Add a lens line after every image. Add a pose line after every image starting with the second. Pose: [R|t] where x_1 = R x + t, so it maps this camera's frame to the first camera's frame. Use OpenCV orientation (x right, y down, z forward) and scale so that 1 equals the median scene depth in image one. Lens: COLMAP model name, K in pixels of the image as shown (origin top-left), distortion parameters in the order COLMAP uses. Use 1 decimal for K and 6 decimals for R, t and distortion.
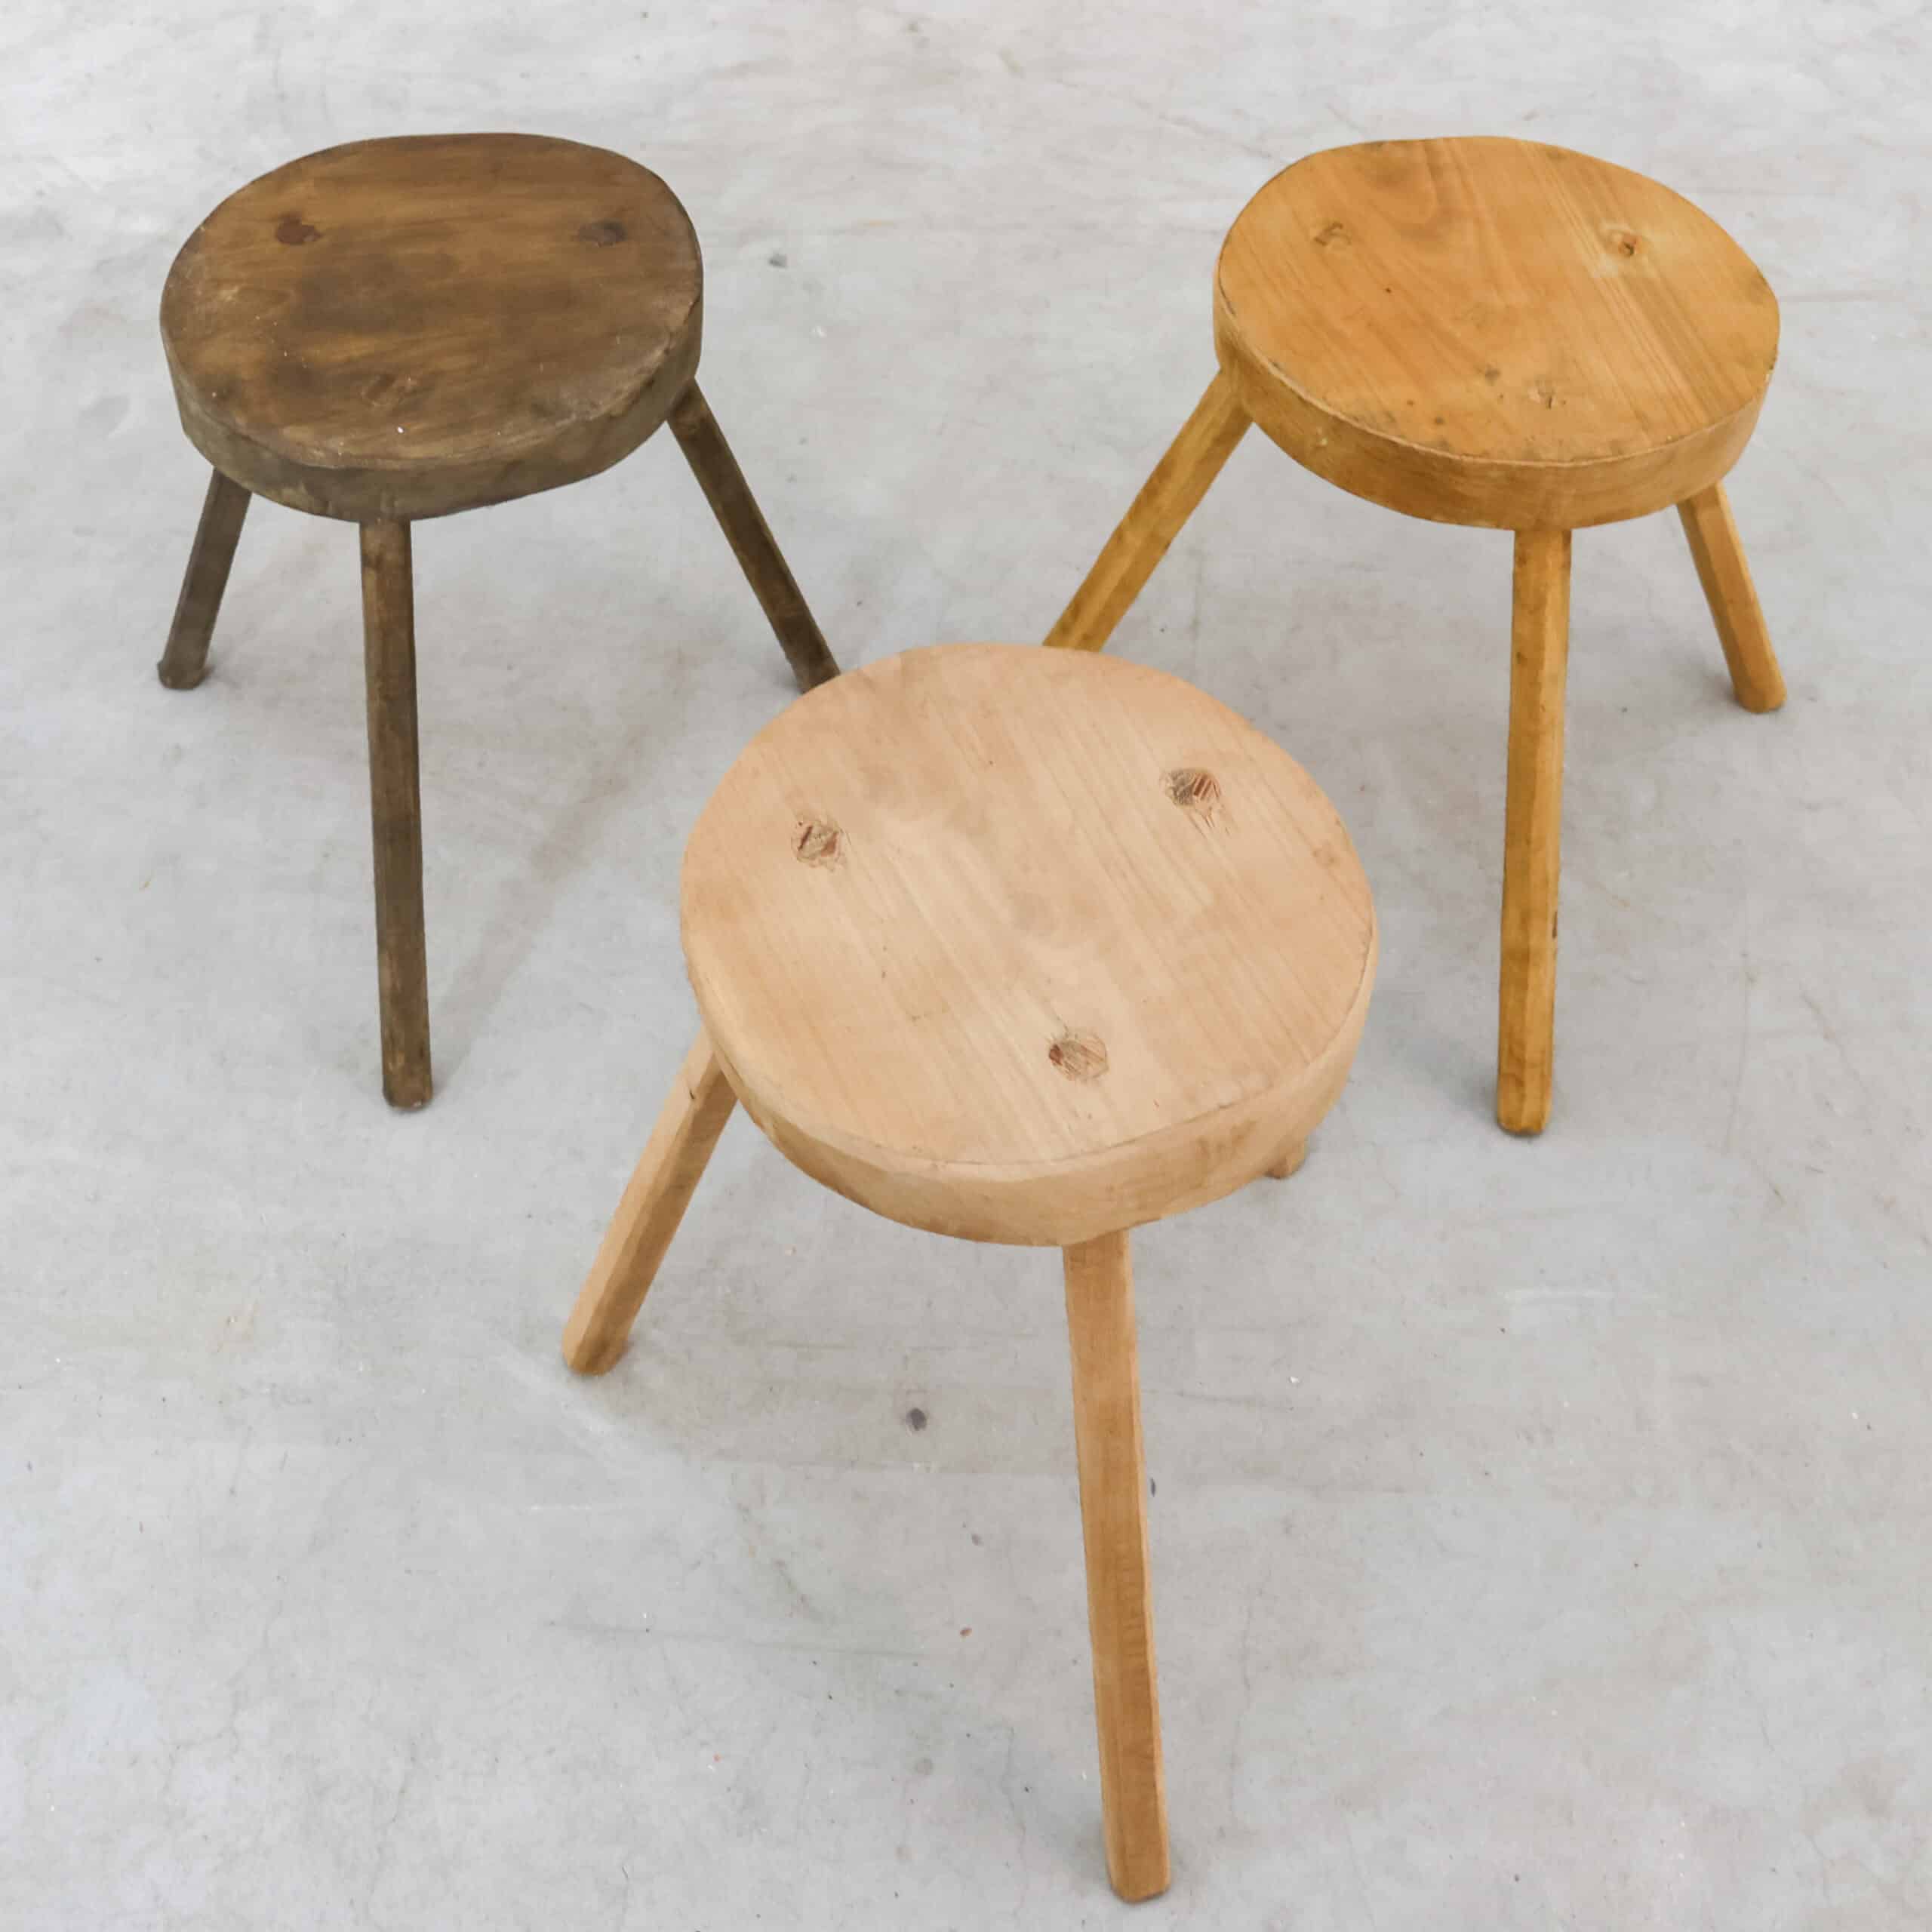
lens RADIAL K [[2142.4, 0, 966.0], [0, 2142.4, 966.0], [0, 0, 1]] dist [-0.002003, -0.014946]
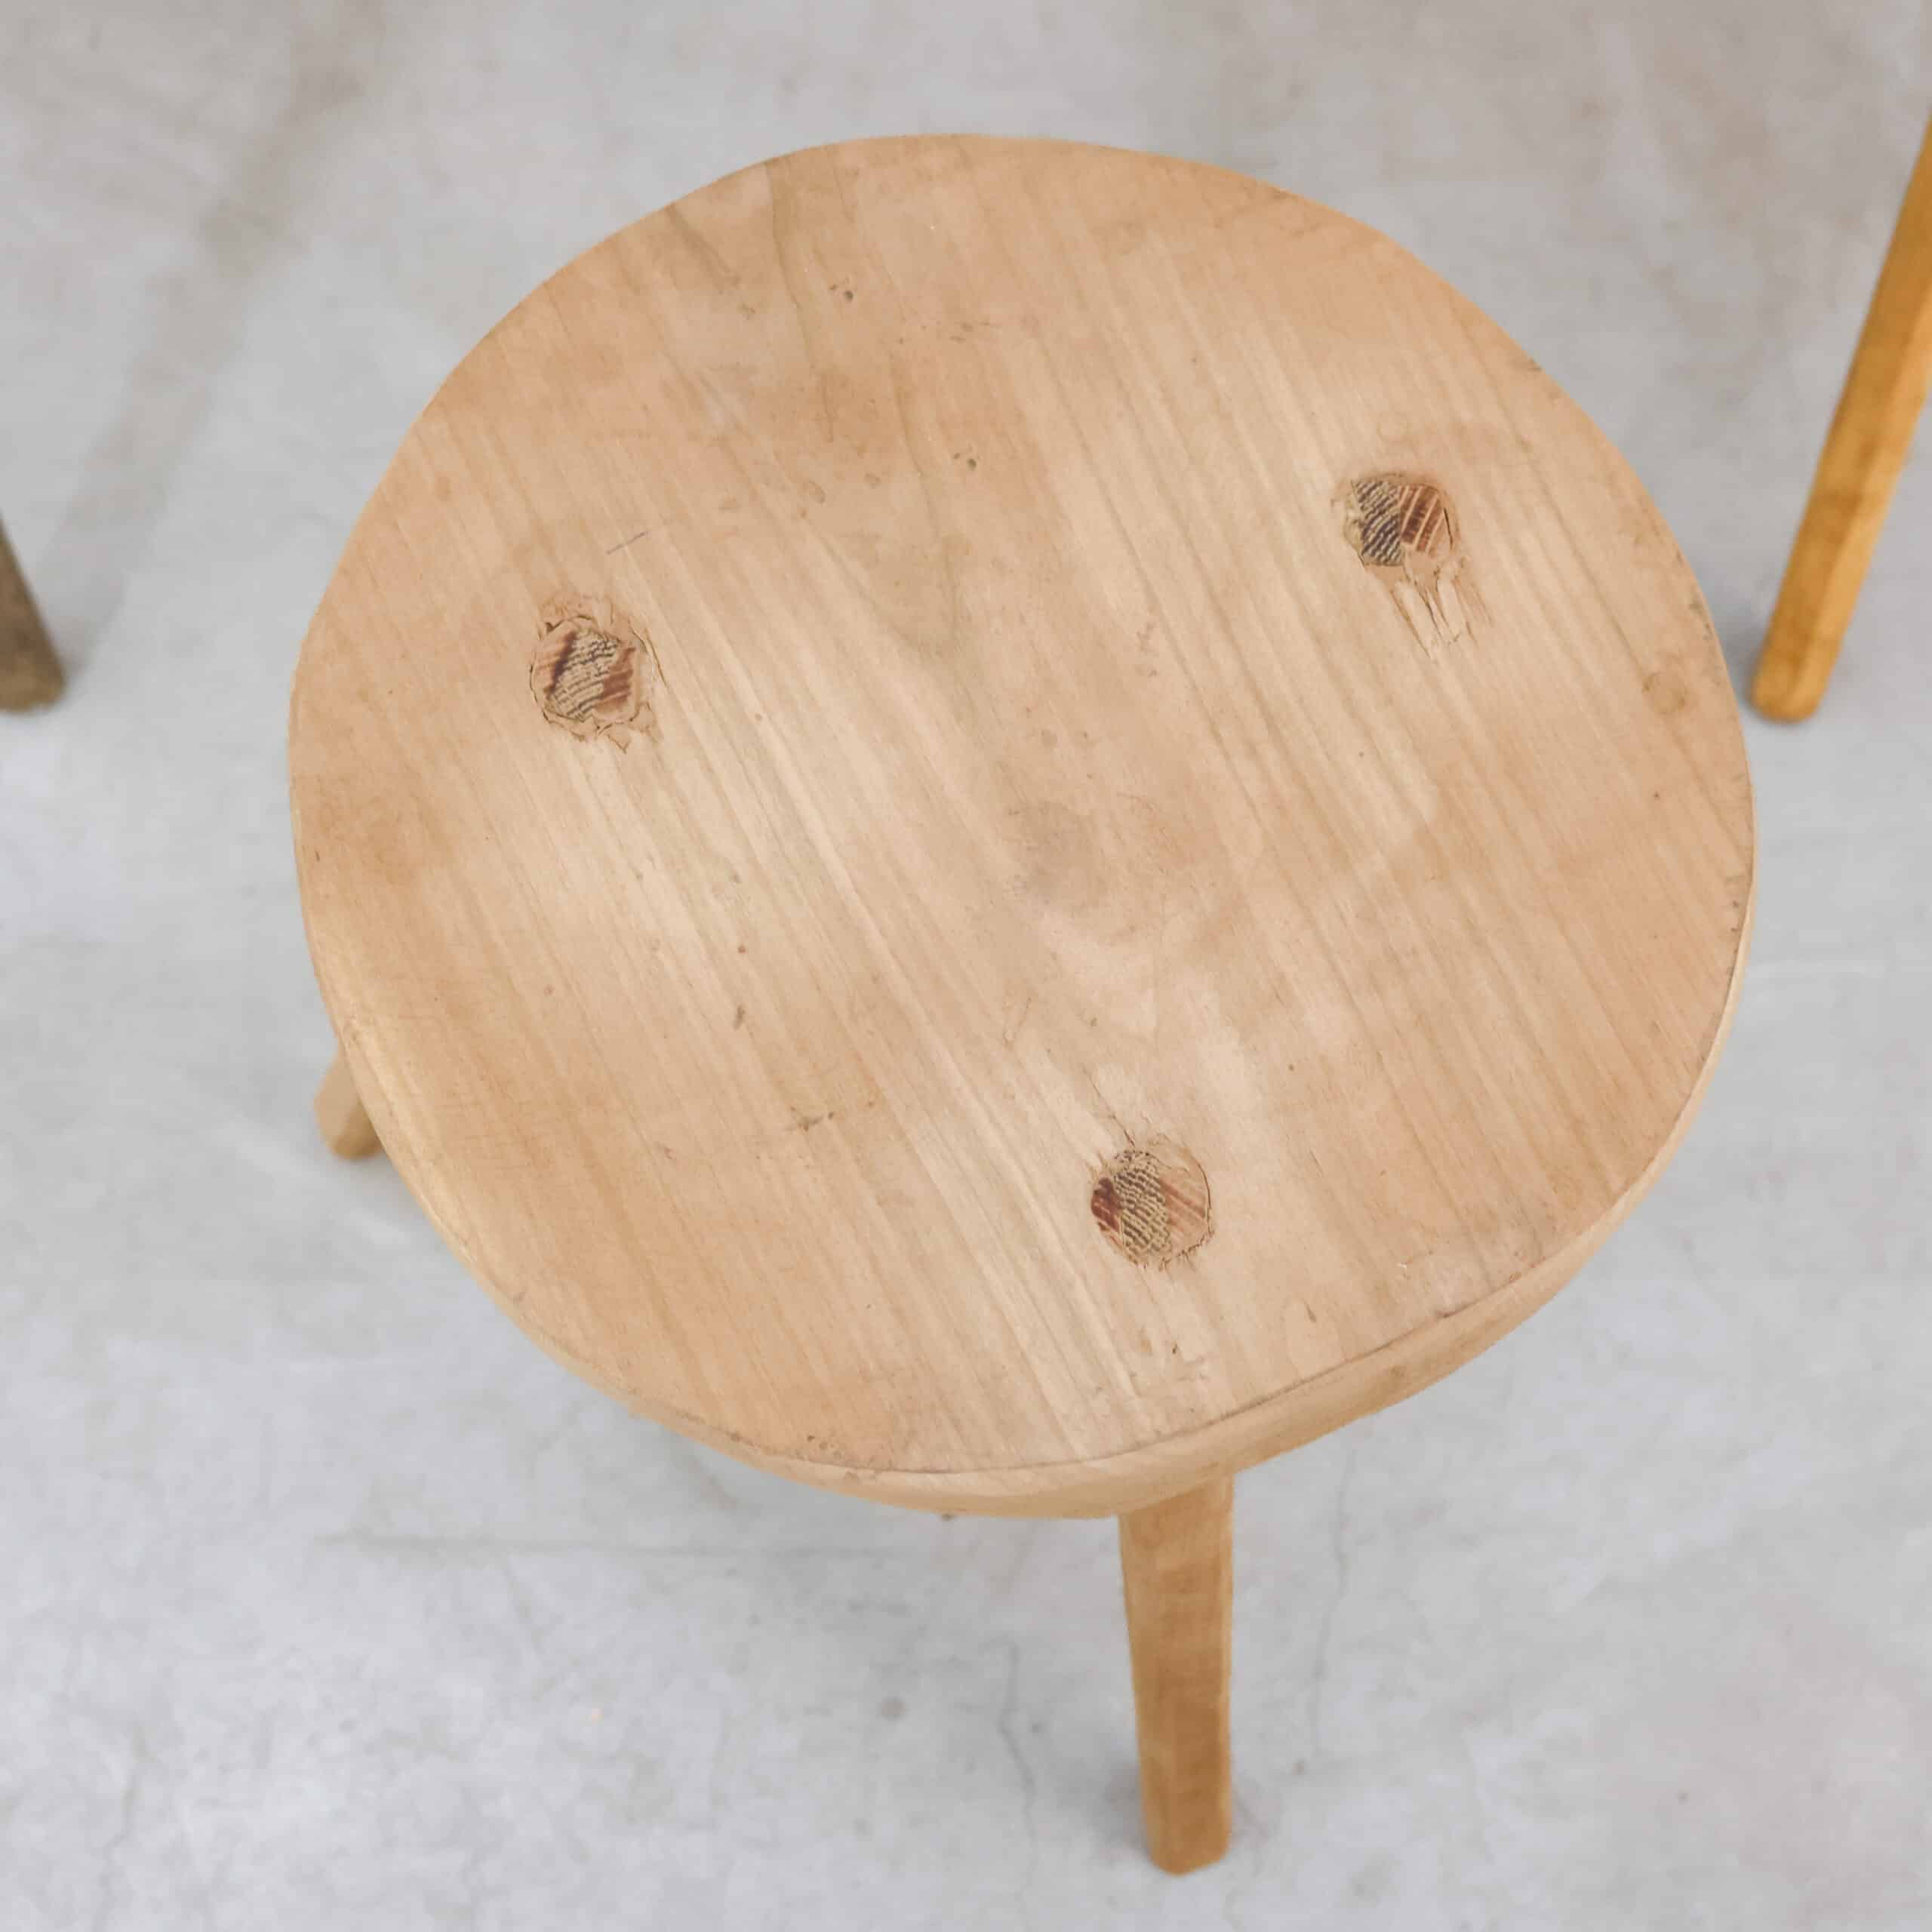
lens RADIAL K [[2200.8, 0, 1164.4], [0, 2200.8, 962.6], [0, 0, 1]] dist [-0.001003, -0.003223]
pose [[0.996348, -0.005648, 0.085200, 0.012555], [-0.031033, 0.905622, 0.422949, -0.205676], [-0.079548, -0.424048, 0.902139, 0.545918]]
